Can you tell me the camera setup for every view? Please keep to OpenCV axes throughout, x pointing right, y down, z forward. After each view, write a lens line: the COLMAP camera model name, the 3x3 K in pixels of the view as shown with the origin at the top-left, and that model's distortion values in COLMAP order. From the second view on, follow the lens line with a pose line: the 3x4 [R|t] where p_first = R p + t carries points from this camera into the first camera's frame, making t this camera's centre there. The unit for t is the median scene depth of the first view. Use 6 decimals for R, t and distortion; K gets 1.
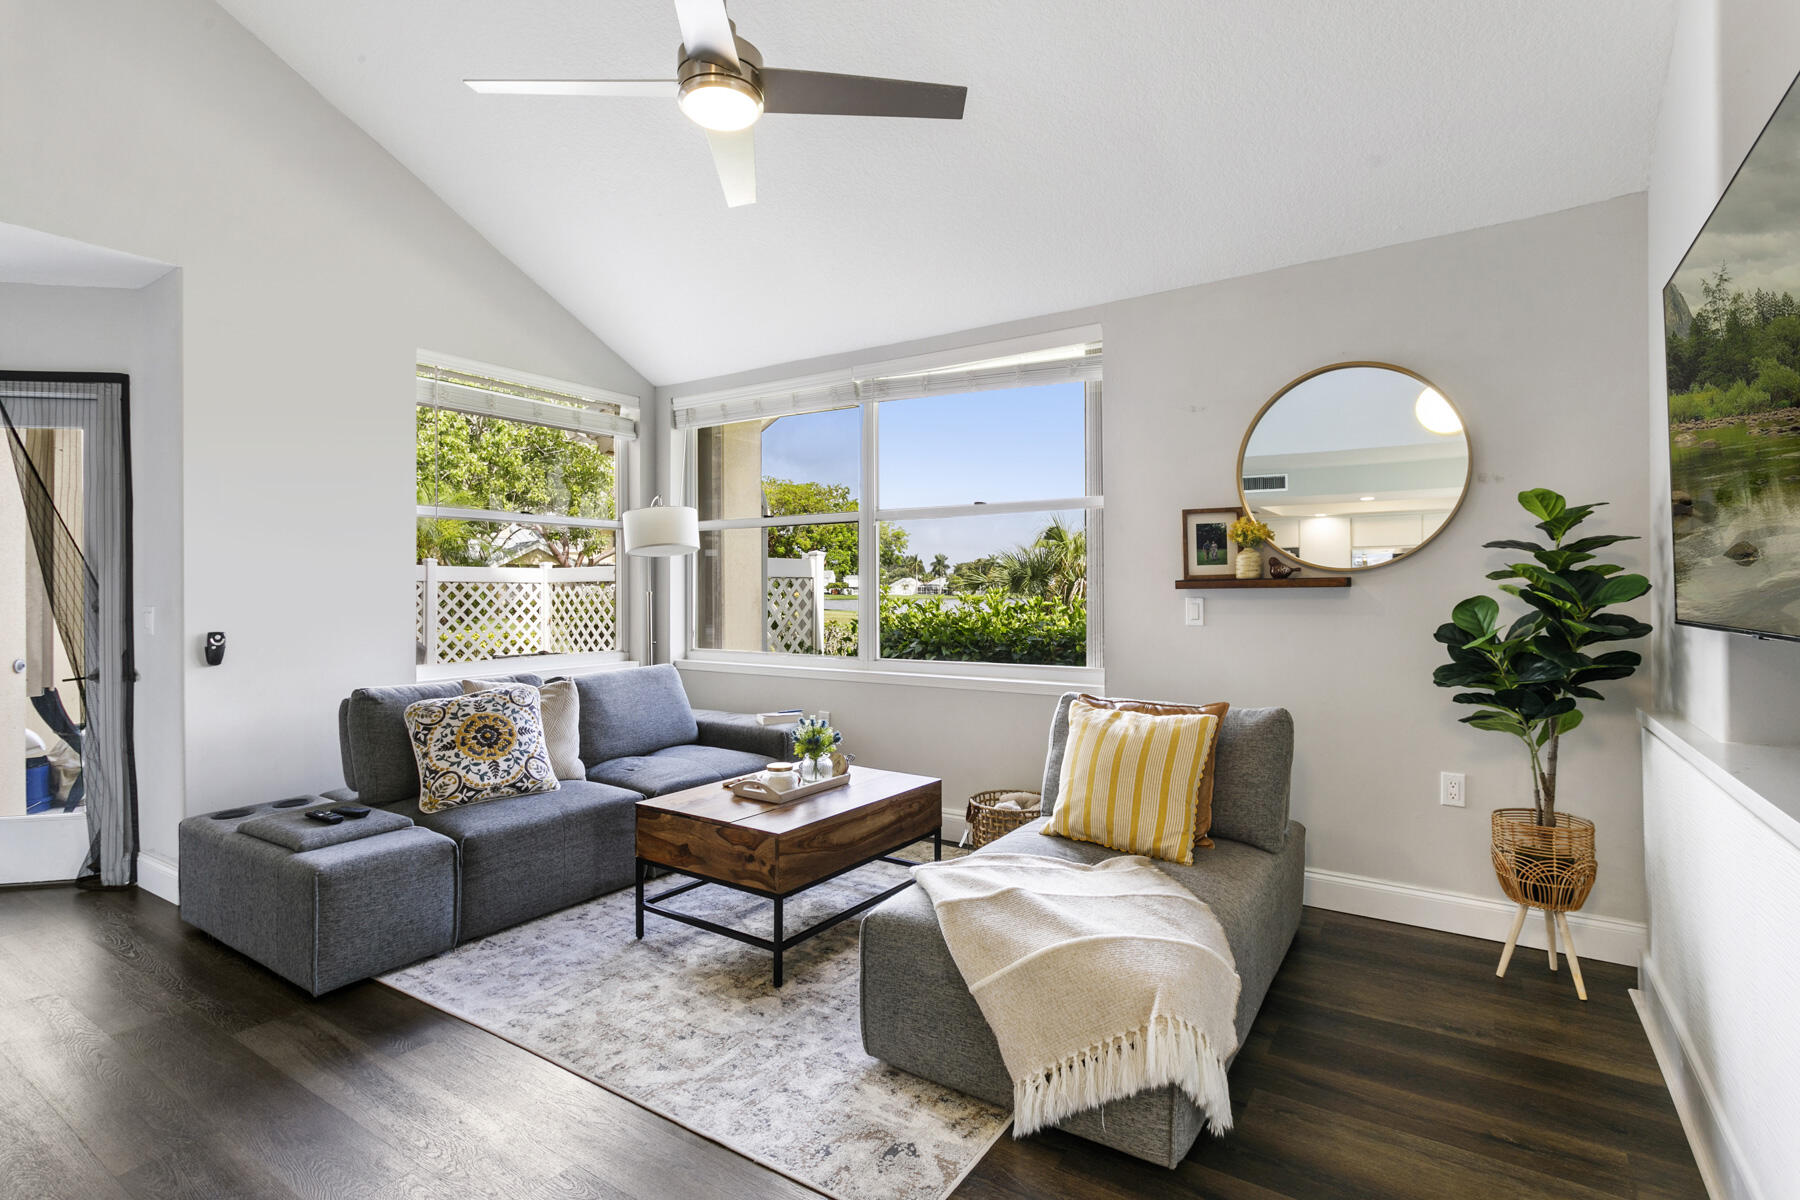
lens RADIAL K [[872.8, 0, 883.5], [0, 872.8, 584.4], [0, 0, 1]] dist [0.000863, 0.000465]
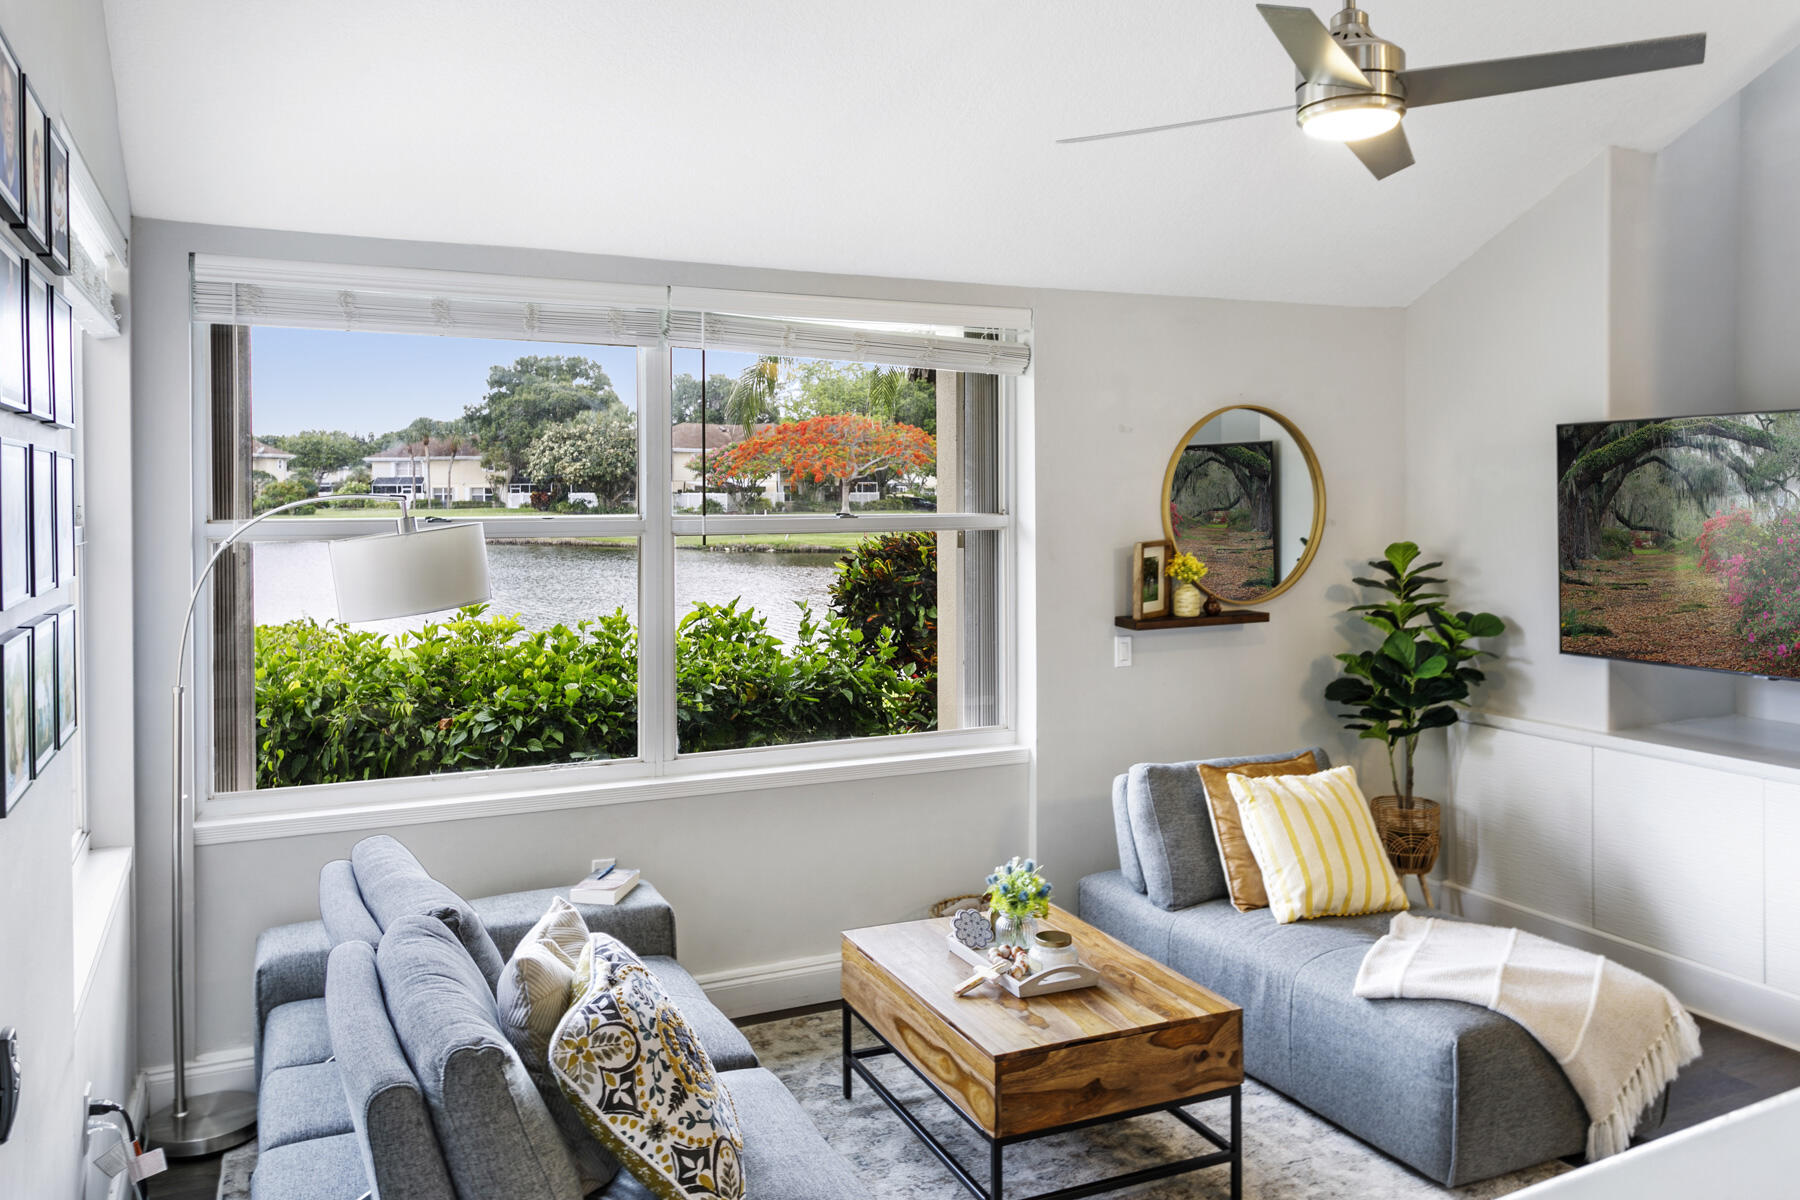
lens RADIAL K [[1364.0, 0, 914.0], [0, 1364.0, 519.2], [0, 0, 1]] dist [0.013052, -0.005394]
pose [[0.508349, -0.014564, 0.861028, -1.100171], [-0.004747, 0.999794, 0.019714, -0.150628], [-0.861138, -0.014109, 0.508175, 0.519553]]
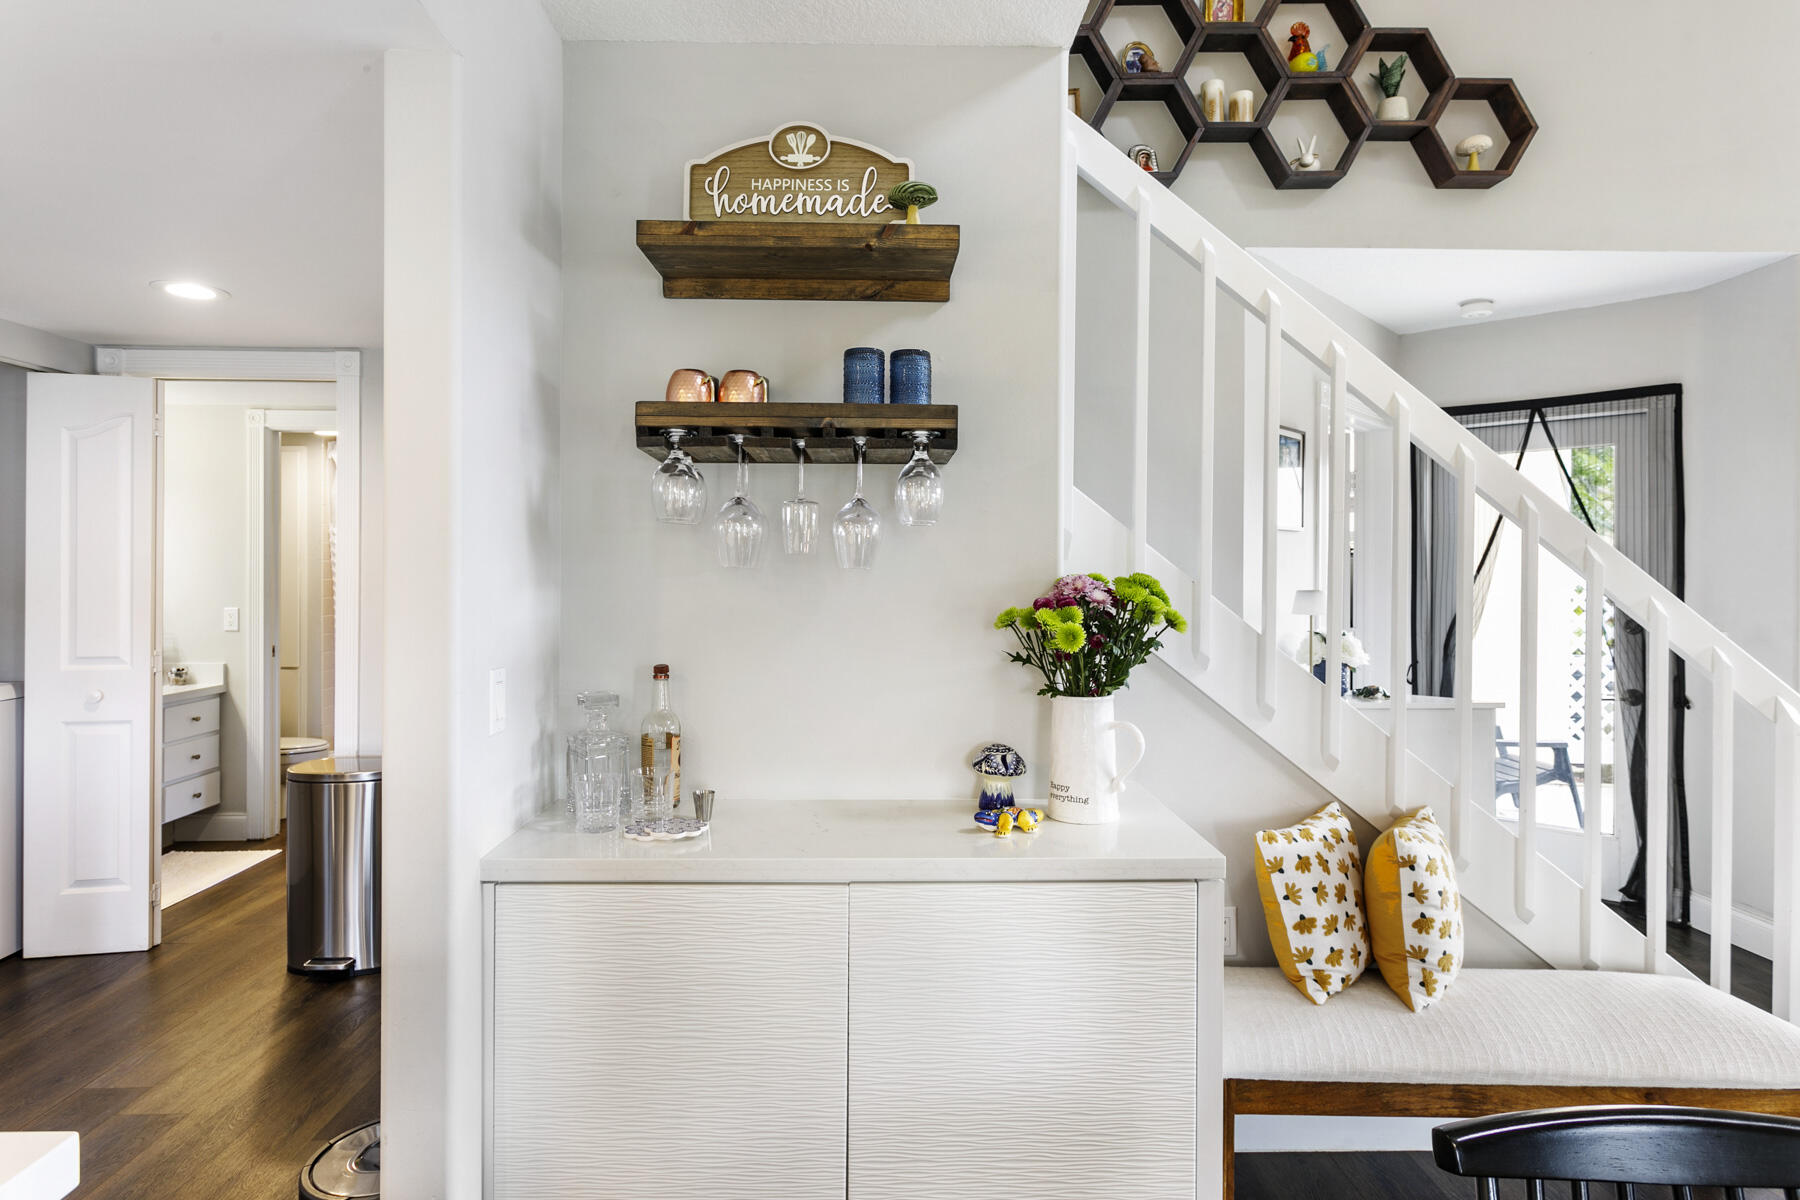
lens RADIAL K [[1000.2, 0, 891.6], [0, 1000.2, 577.4], [0, 0, 1]] dist [-0.001378, 0.000817]
pose [[0.578109, 0.011149, -0.815883, -0.536312], [-0.004306, 0.999934, 0.010613, -0.043309], [0.815948, -0.002622, 0.578119, -0.364594]]
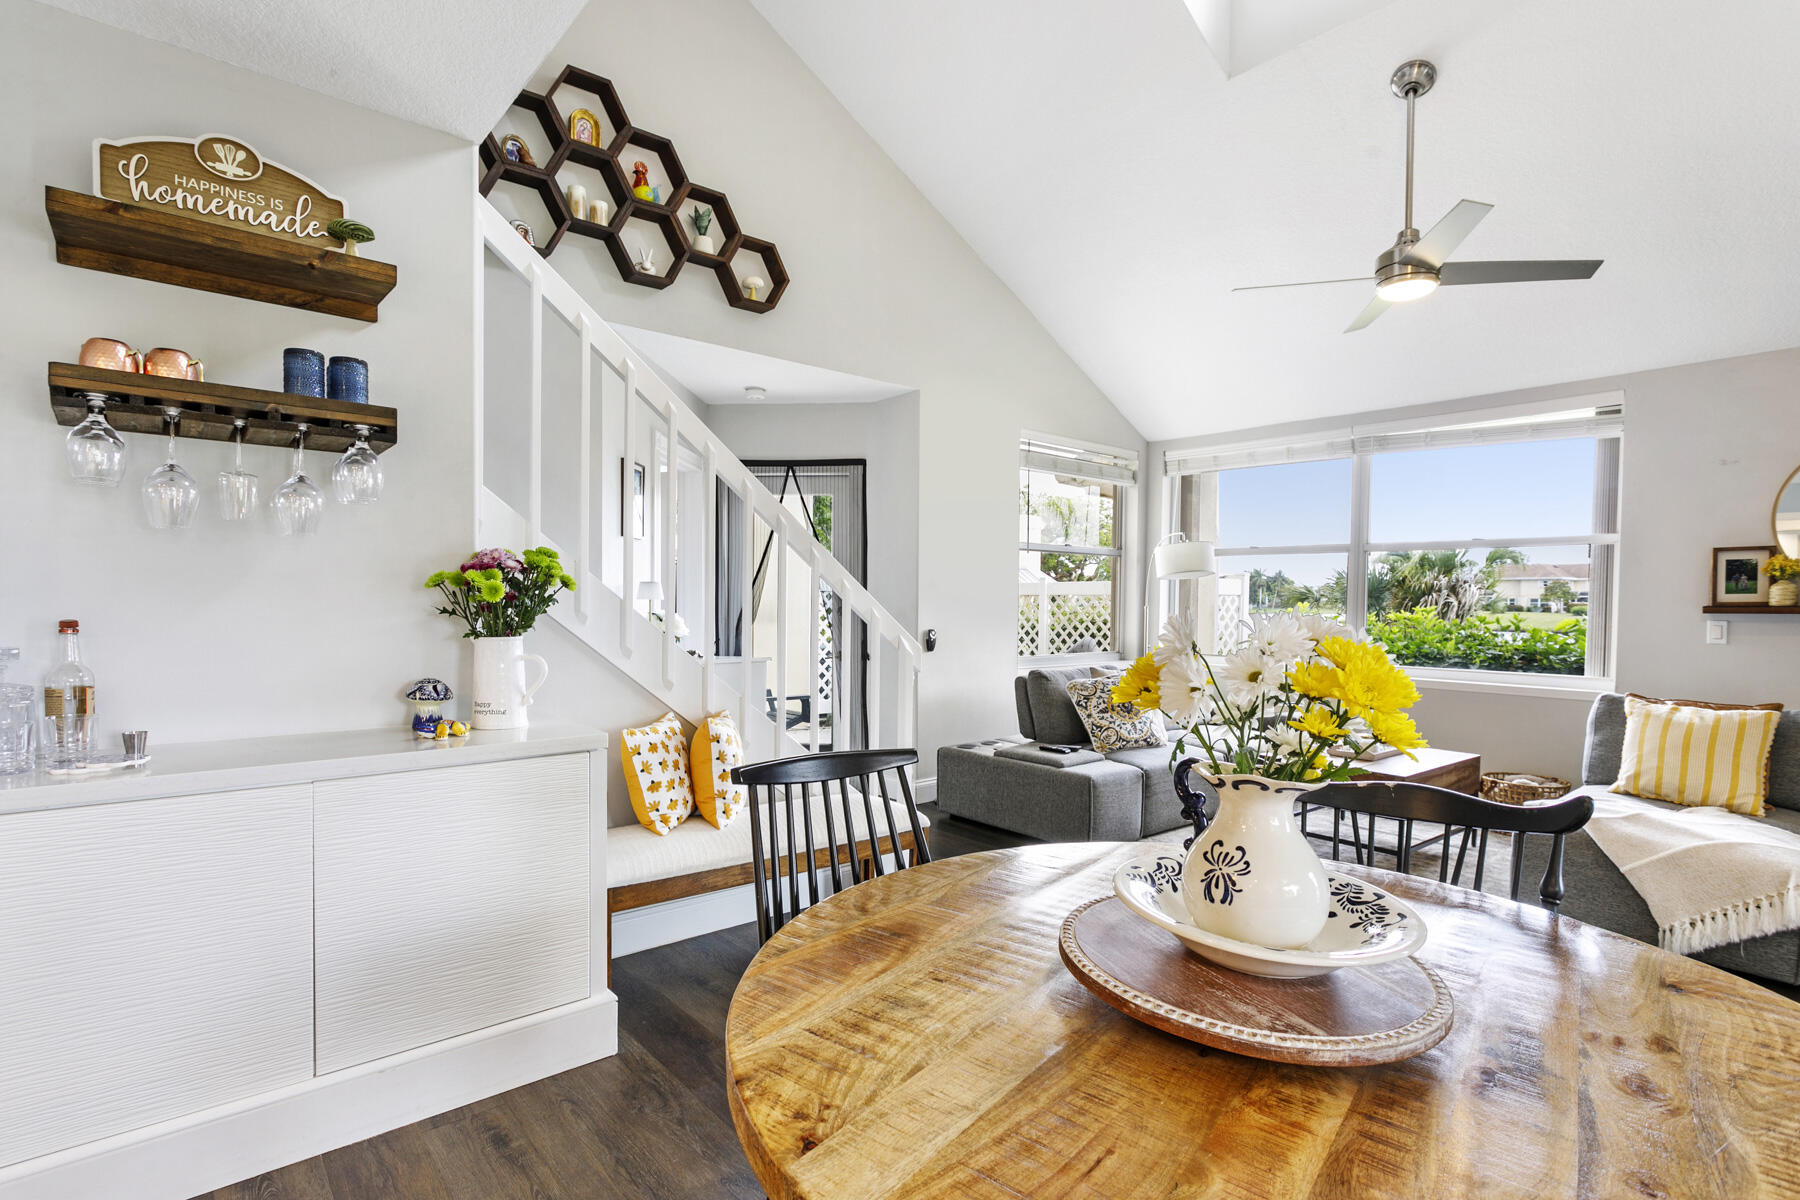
lens RADIAL K [[872.8, 0, 885.6], [0, 872.8, 626.8], [0, 0, 1]] dist [0.000863, 0.000465]
pose [[0.961163, 0.023517, -0.274978, -0.460178], [-0.014022, 0.999237, 0.036445, -0.004569], [0.275625, -0.031174, 0.960760, -0.522732]]
